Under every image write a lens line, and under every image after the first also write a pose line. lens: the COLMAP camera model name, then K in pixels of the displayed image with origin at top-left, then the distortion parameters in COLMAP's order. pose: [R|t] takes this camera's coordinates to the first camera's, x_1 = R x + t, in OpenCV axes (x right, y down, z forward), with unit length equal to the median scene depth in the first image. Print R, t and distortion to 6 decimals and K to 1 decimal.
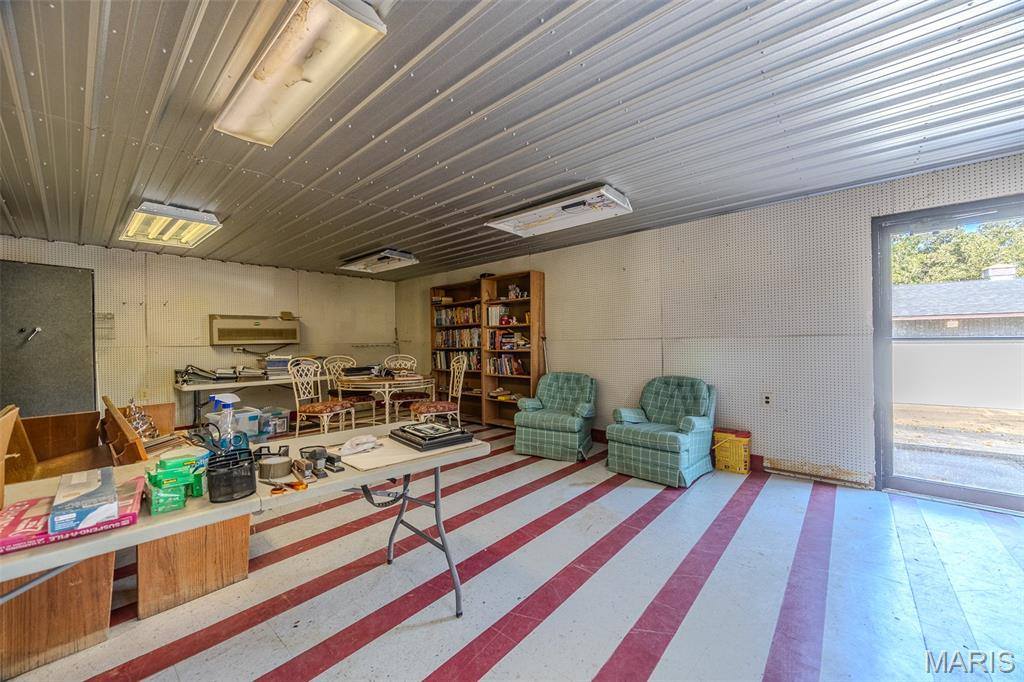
lens RADIAL K [[392.9, 0, 510.4], [0, 392.9, 344.0], [0, 0, 1]] dist [0.008867, -0.000698]
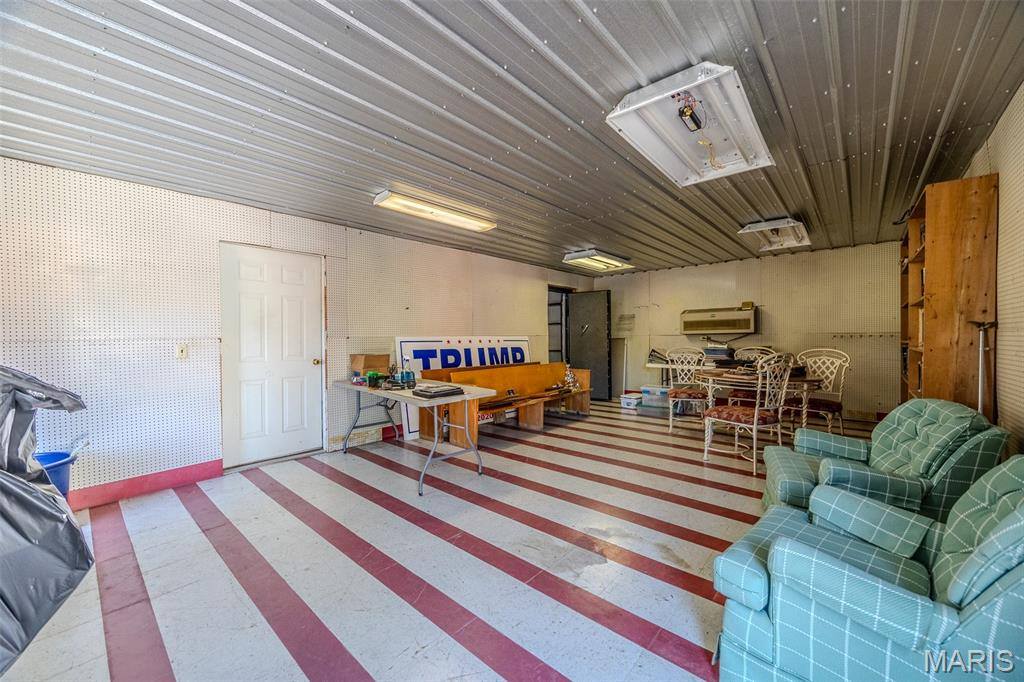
lens RADIAL K [[392.9, 0, 511.4], [0, 392.9, 339.1], [0, 0, 1]] dist [0.008867, -0.000698]
pose [[-0.007255, 0.018533, -0.999802, 0.670100], [0.008065, 0.999797, 0.018474, -0.013086], [0.999941, -0.007929, -0.007403, 0.597306]]
